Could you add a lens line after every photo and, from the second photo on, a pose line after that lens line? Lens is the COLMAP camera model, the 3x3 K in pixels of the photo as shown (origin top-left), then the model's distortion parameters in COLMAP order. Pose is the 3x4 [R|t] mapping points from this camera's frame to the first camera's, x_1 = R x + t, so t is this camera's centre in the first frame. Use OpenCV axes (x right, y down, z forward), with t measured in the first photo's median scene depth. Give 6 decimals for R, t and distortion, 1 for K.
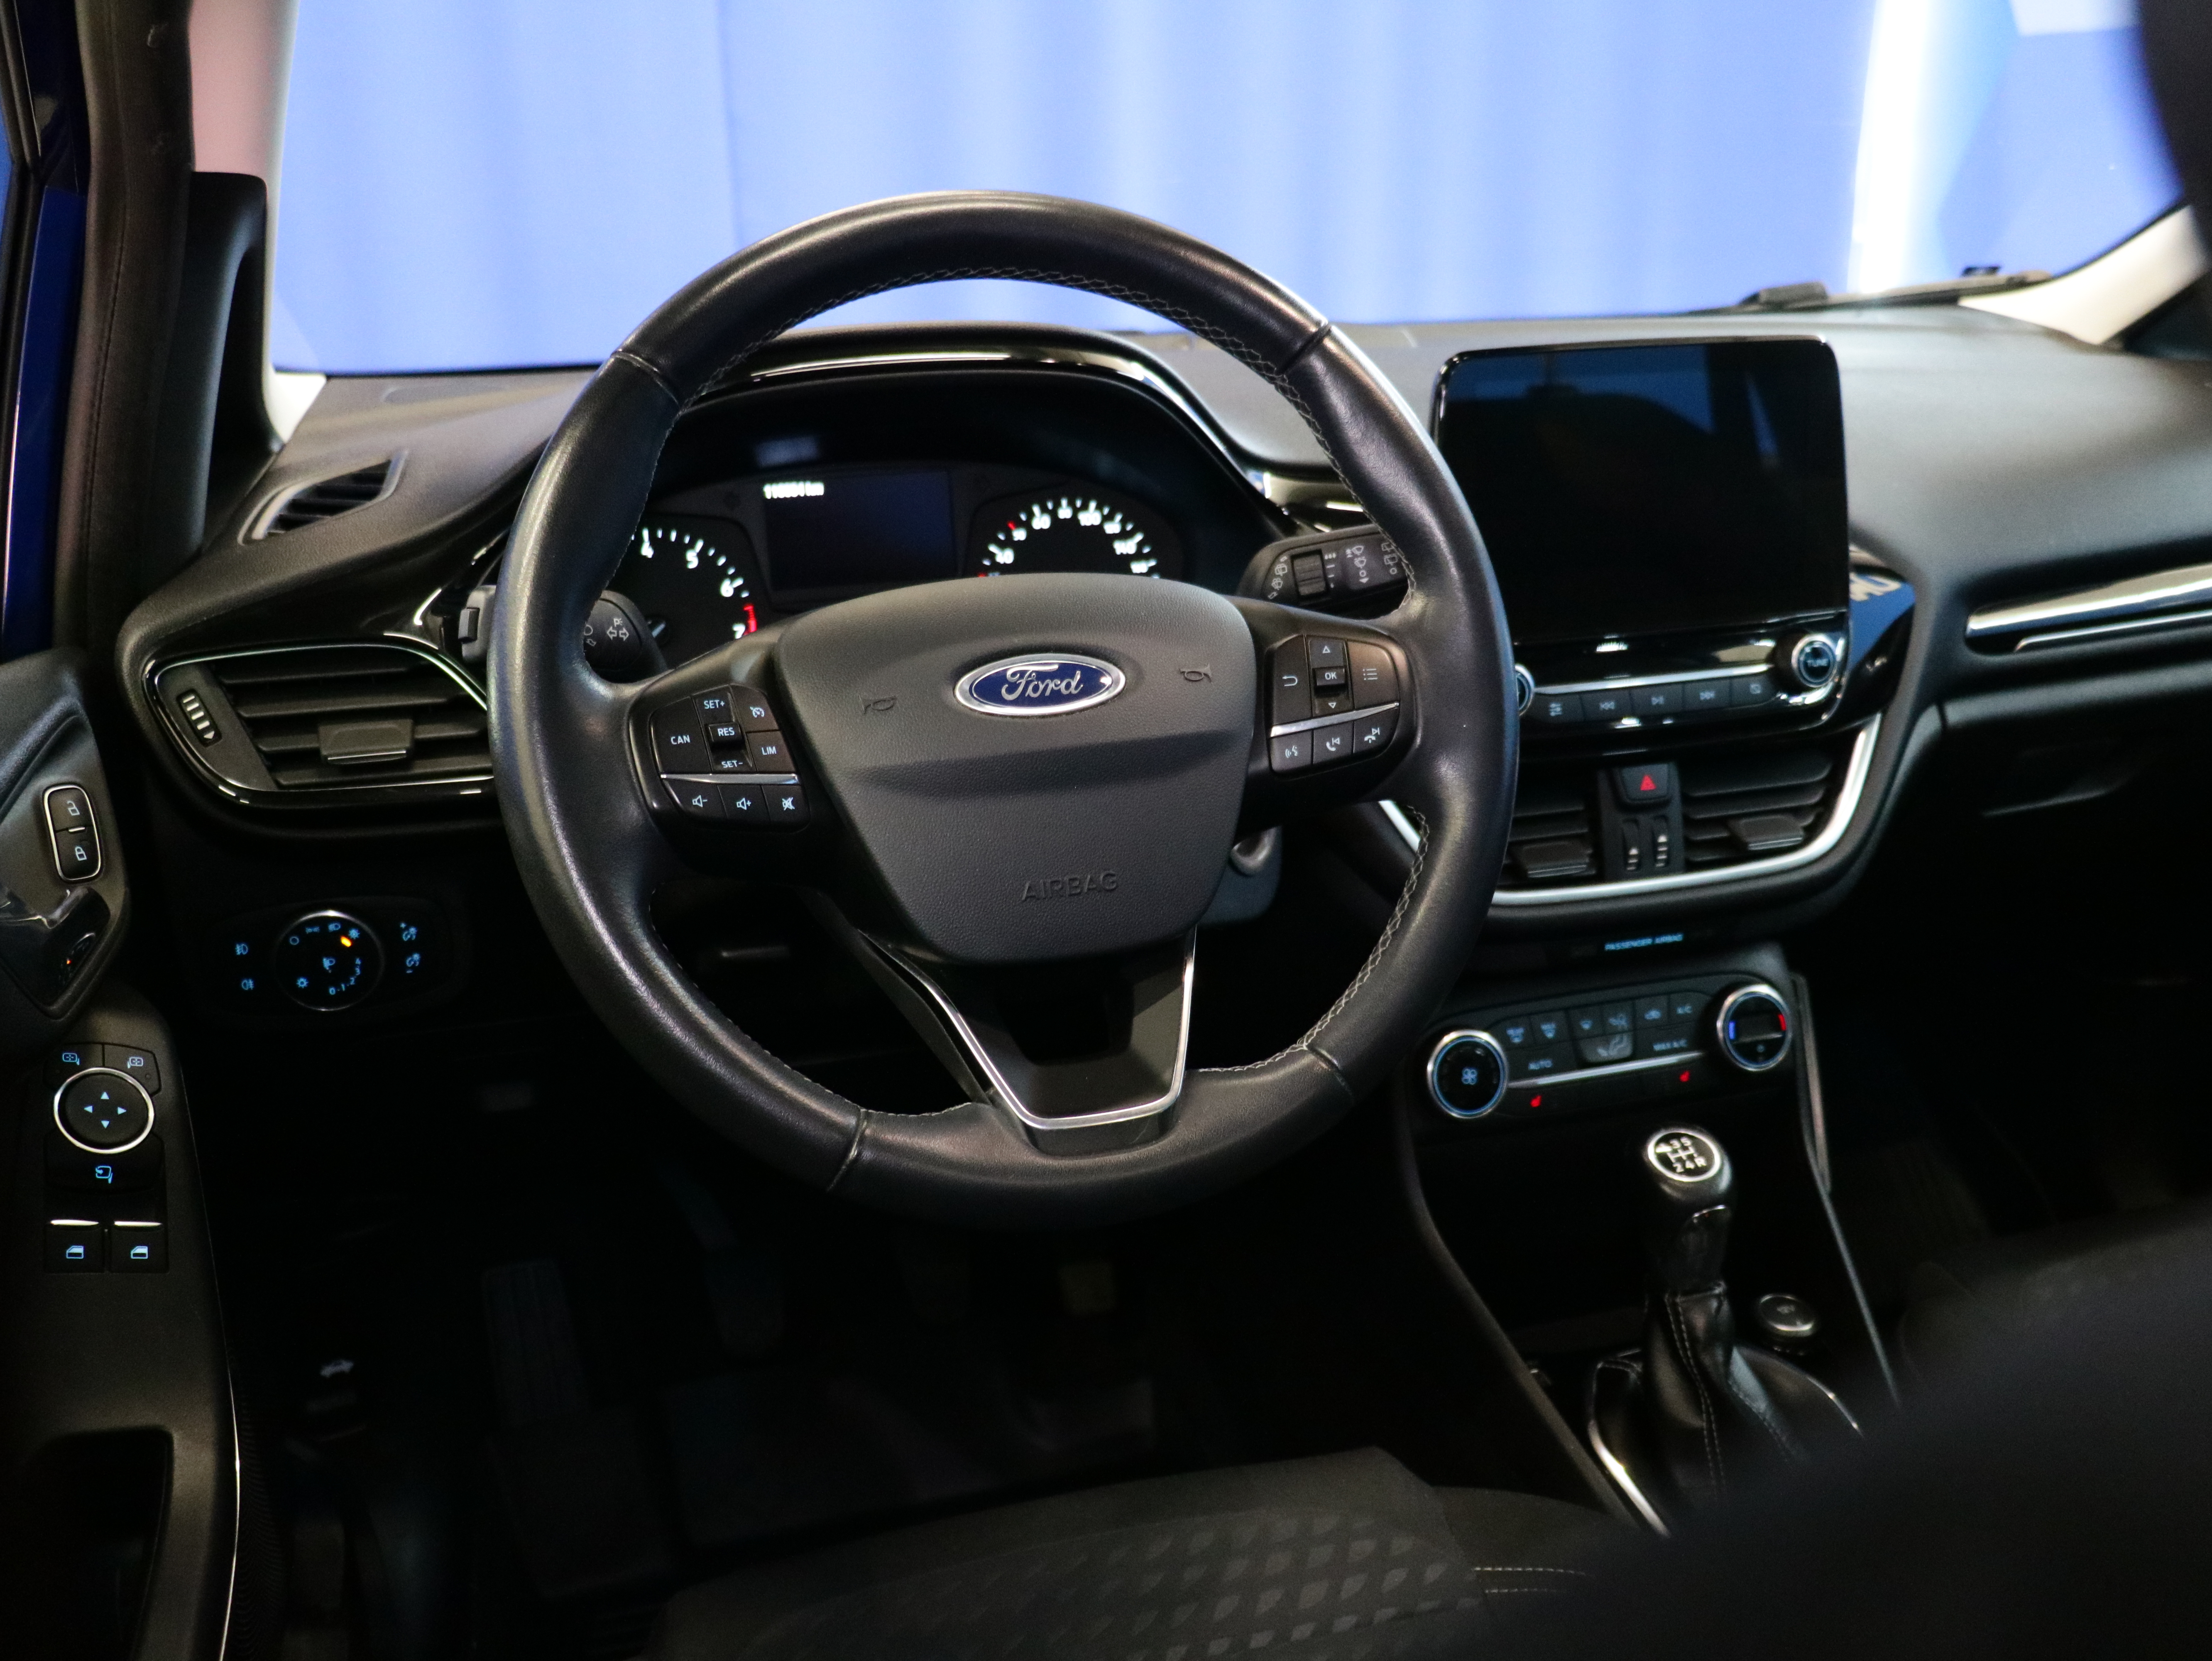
lens RADIAL K [[2090.7, 0, 1076.8], [0, 2090.7, 833.9], [0, 0, 1]] dist [-0.036365, 0.000000]
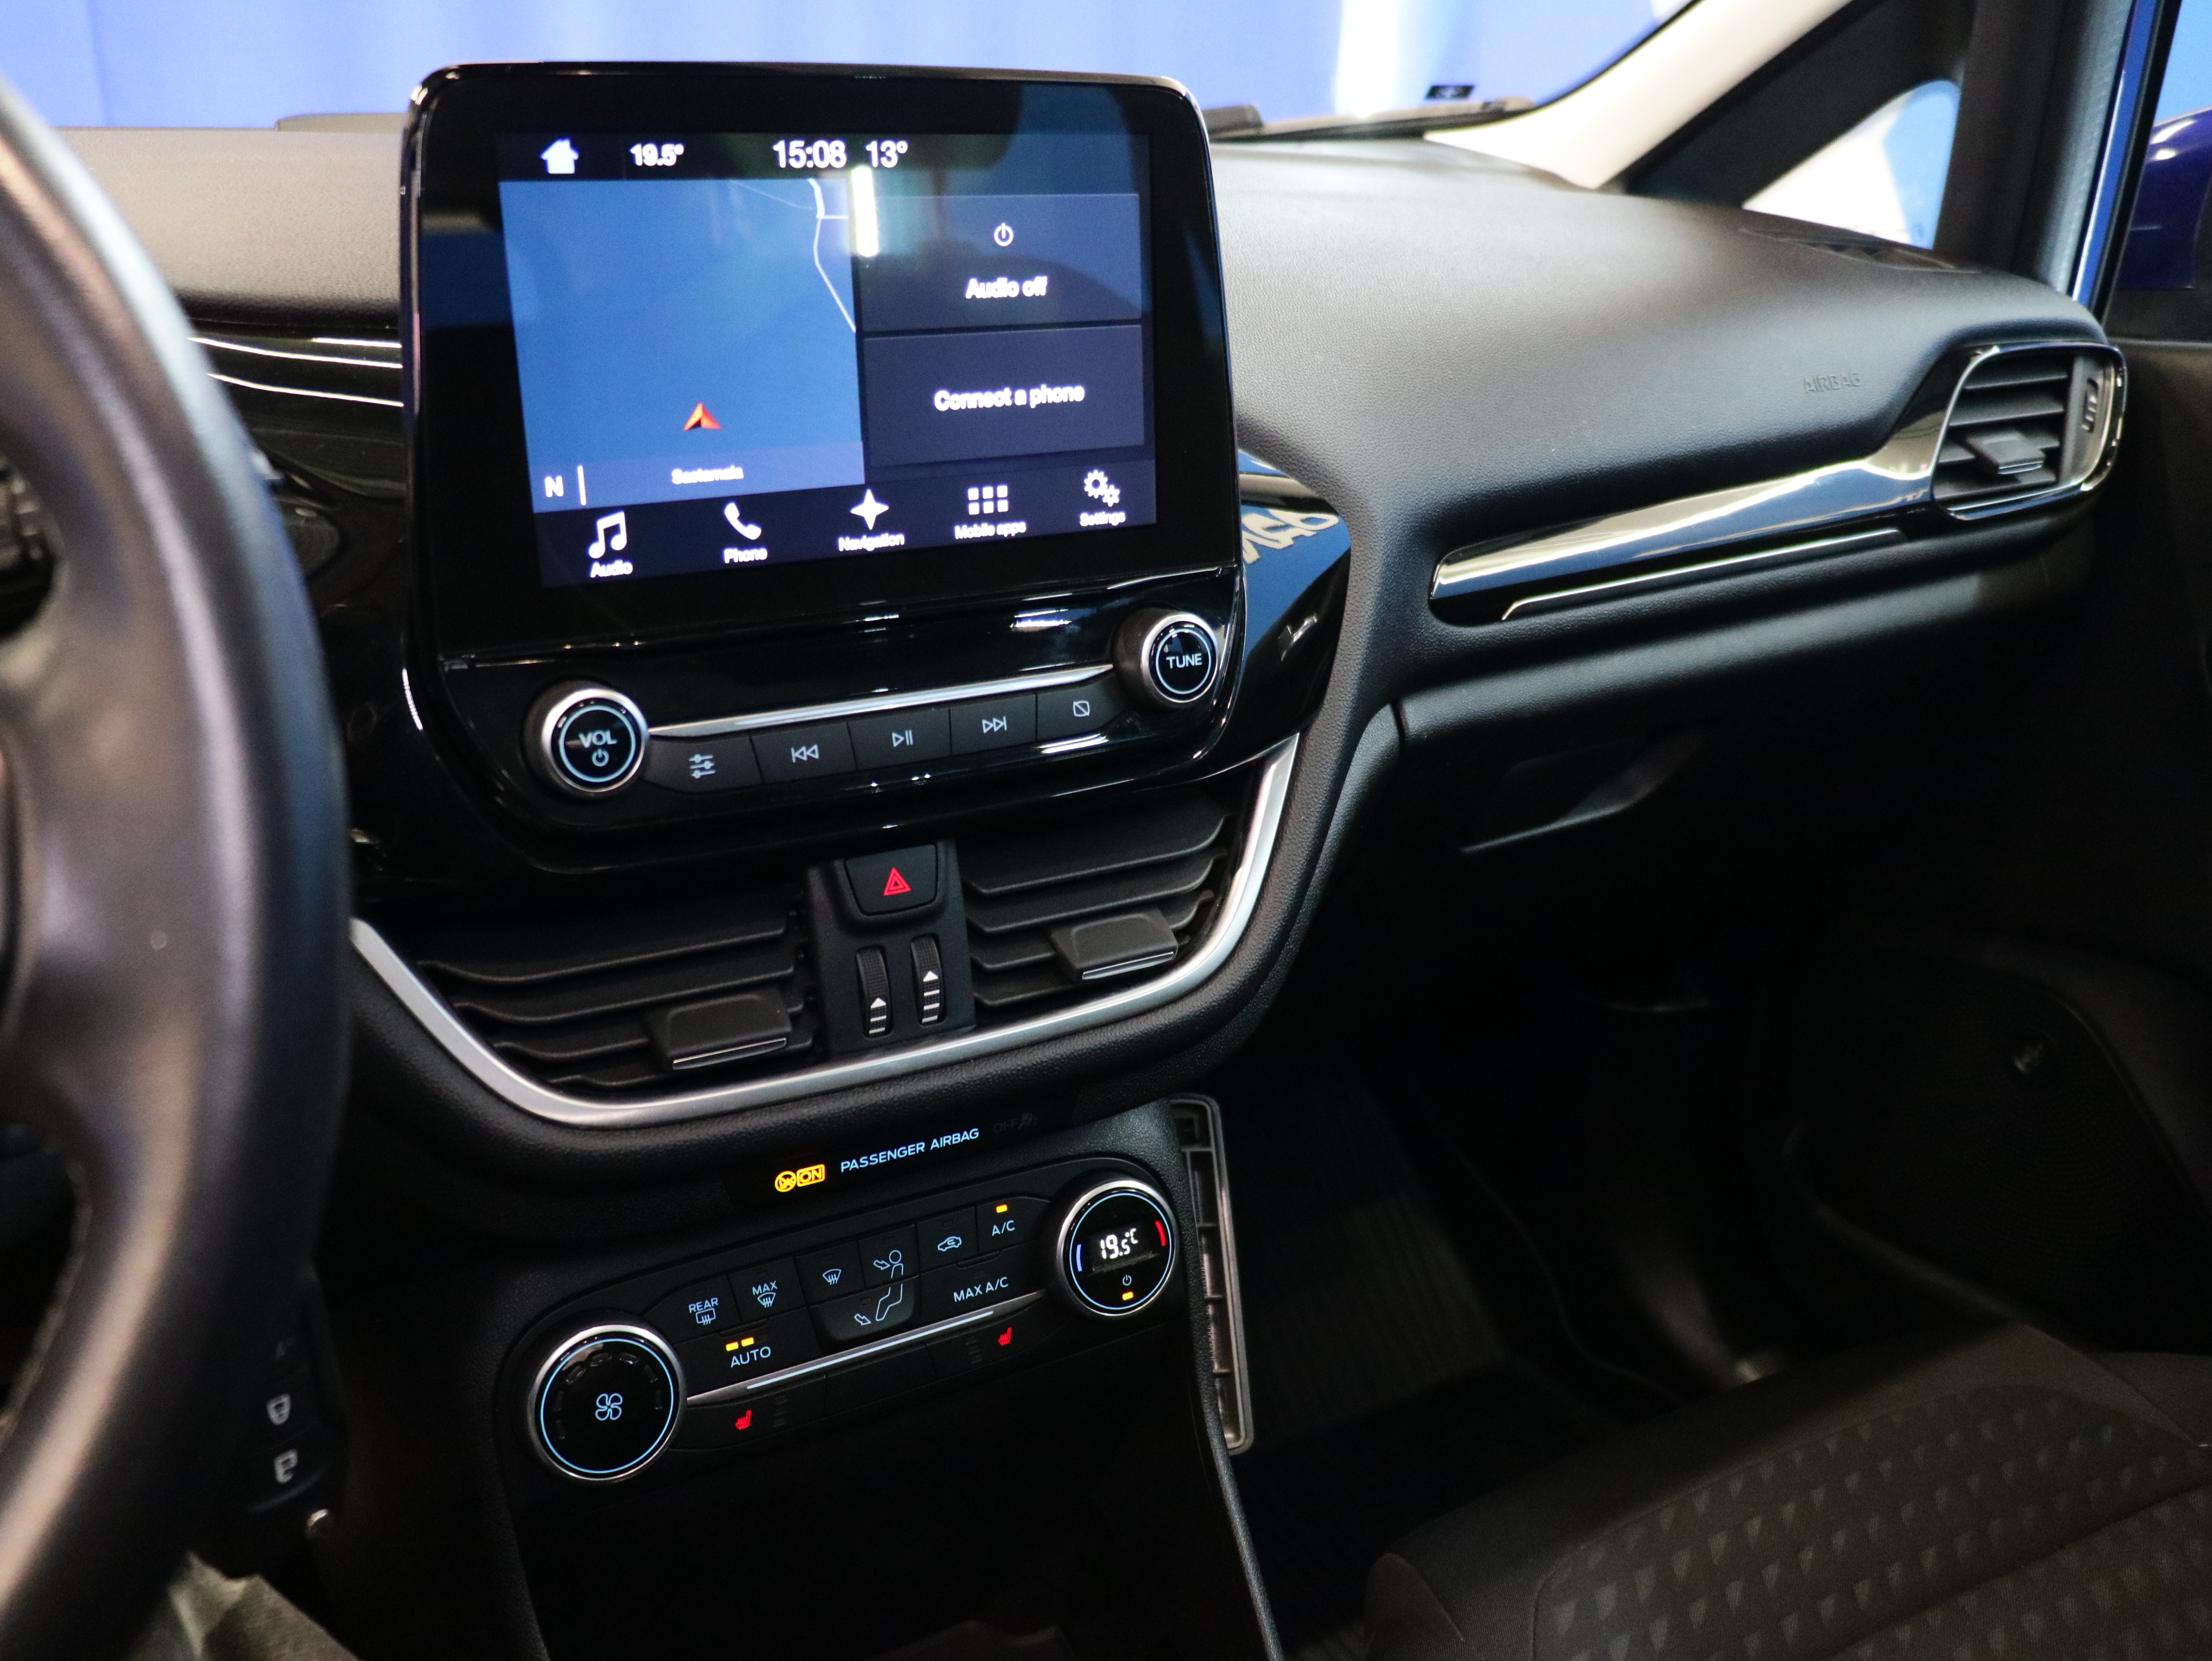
lens RADIAL K [[1970.3, 0, 1099.7], [0, 1970.3, 848.6], [0, 0, 1]] dist [-0.032007, 0.034683]
pose [[0.973420, -0.041392, 0.225254, 0.228537], [0.027255, 0.997479, 0.065512, -0.073492], [-0.227398, -0.057632, 0.972095, 0.519278]]
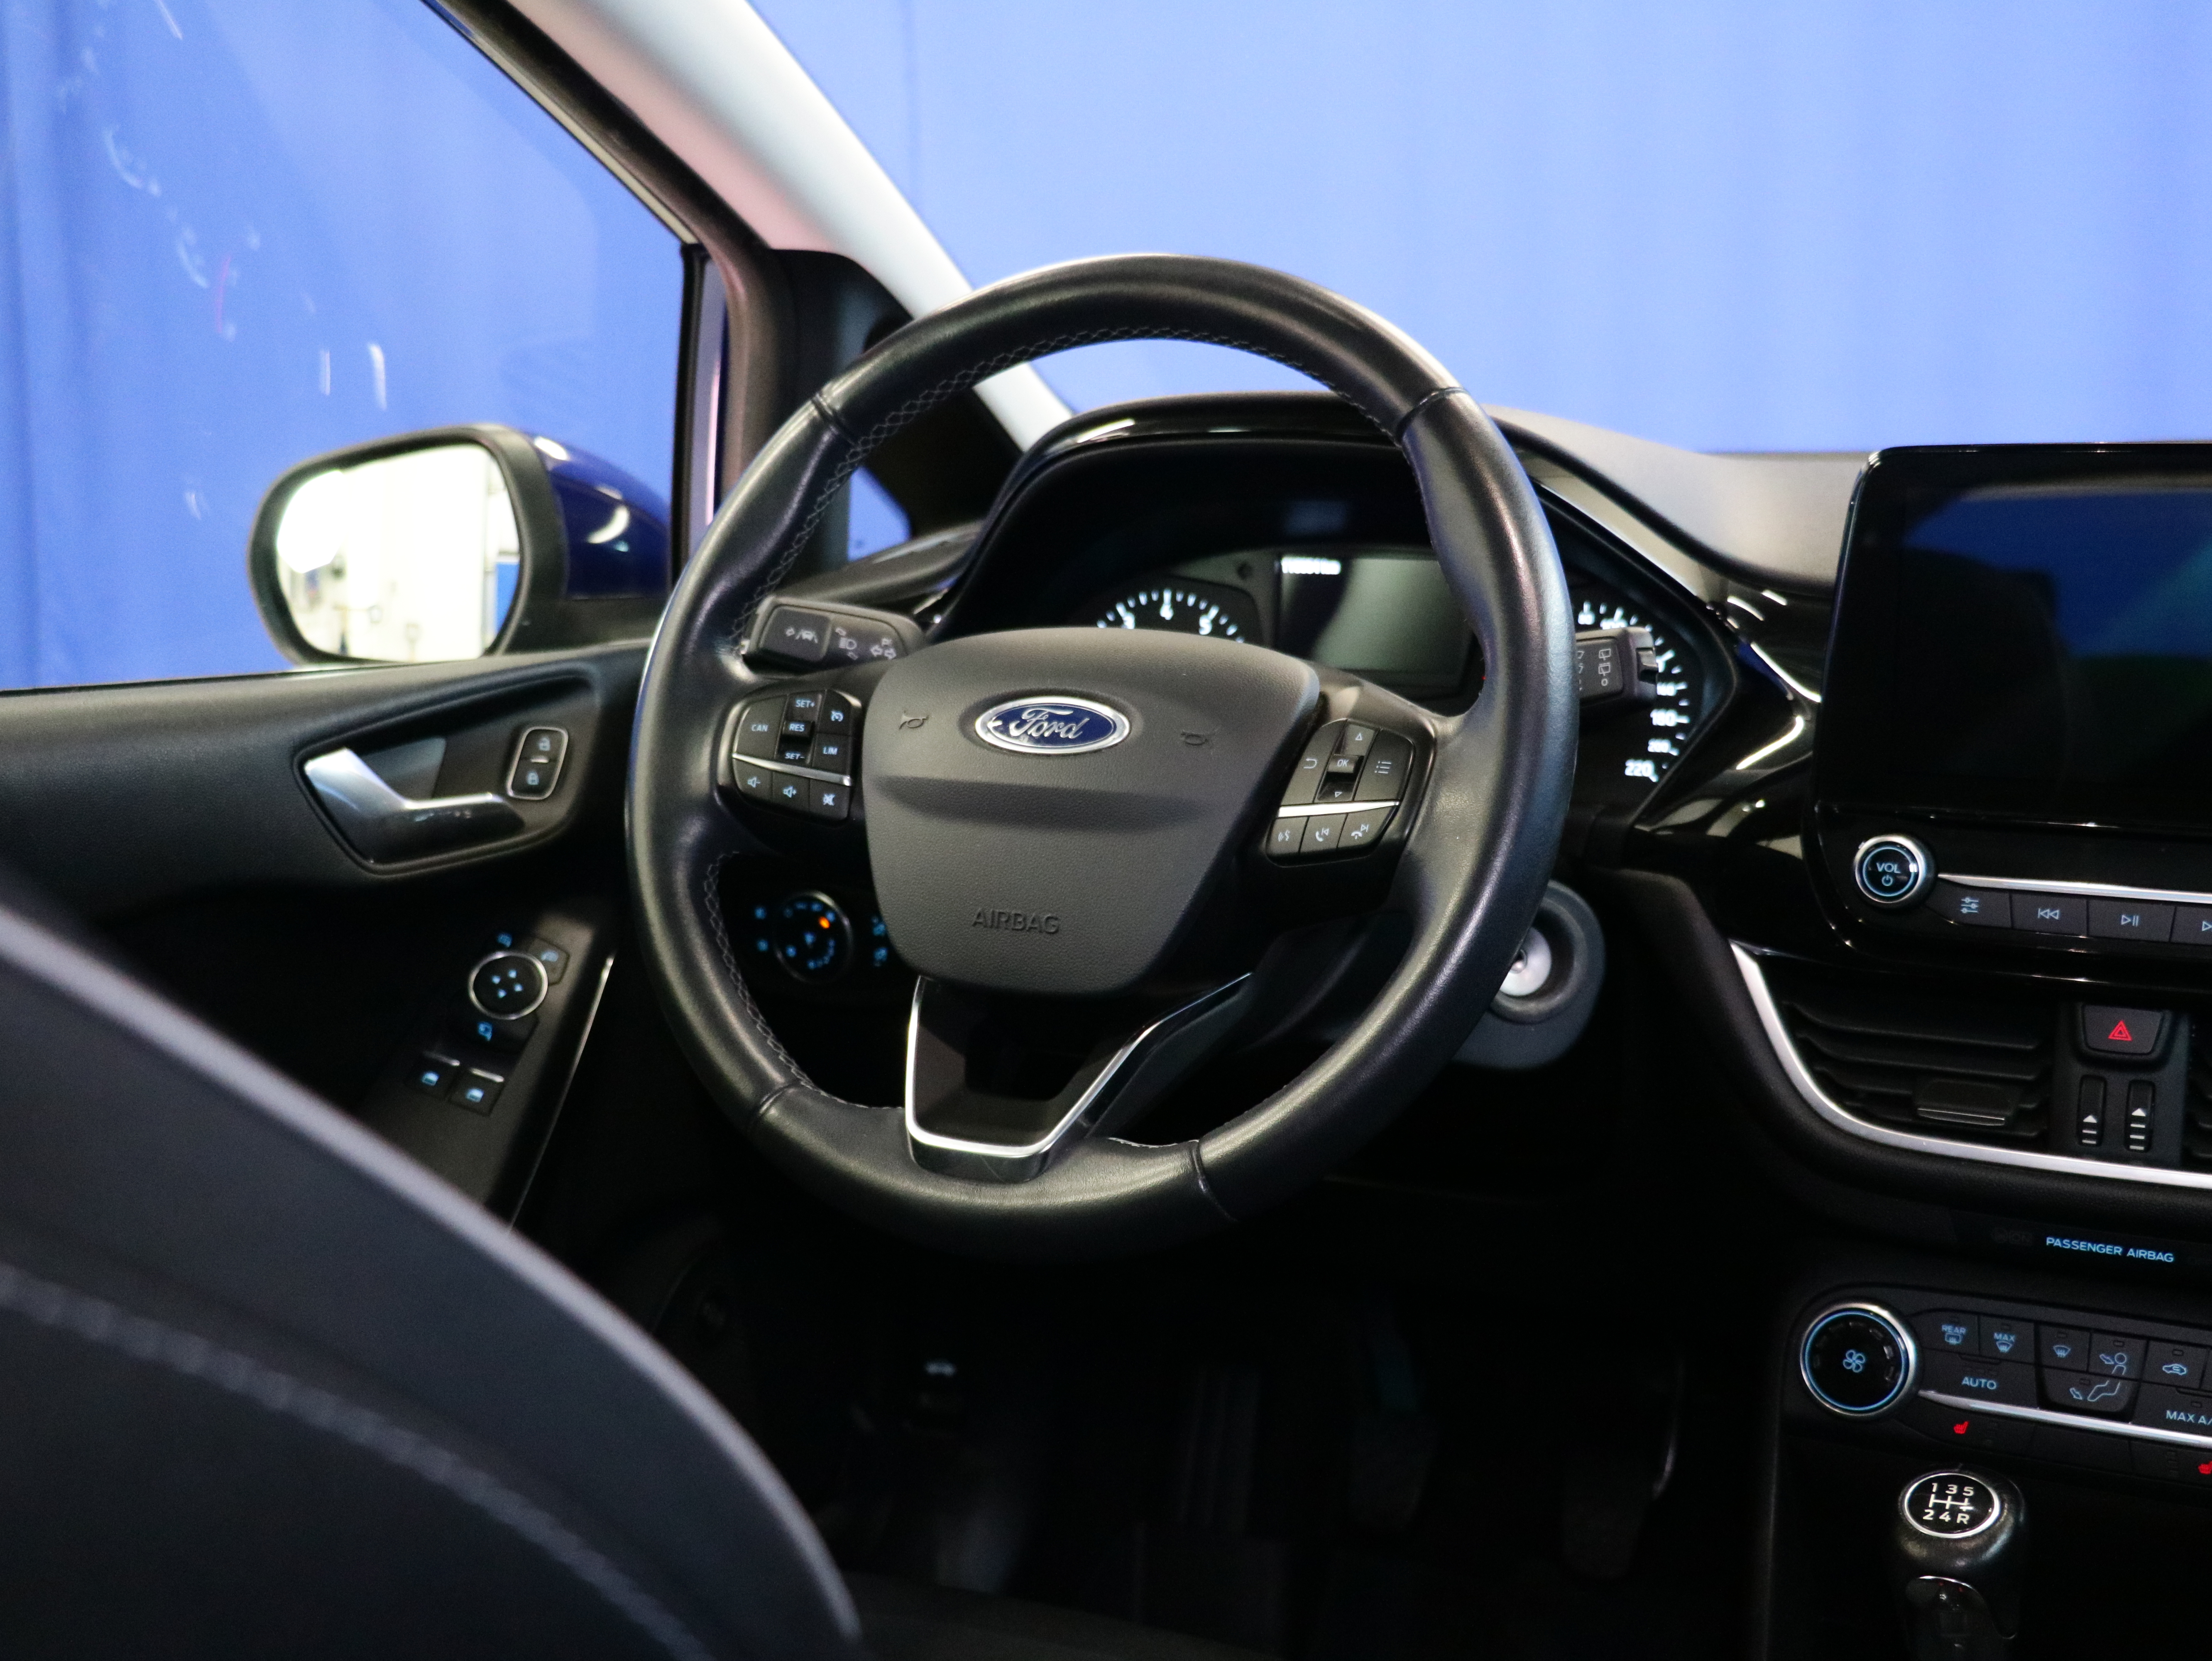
lens RADIAL K [[2538.0, 0, 1104.6], [0, 2538.0, 811.9], [0, 0, 1]] dist [-0.011035, 0.000000]
pose [[0.717013, 0.135350, -0.683793, 0.682378], [-0.207353, 0.977975, -0.023846, -0.004867], [0.665505, 0.158885, 0.729287, 0.097325]]
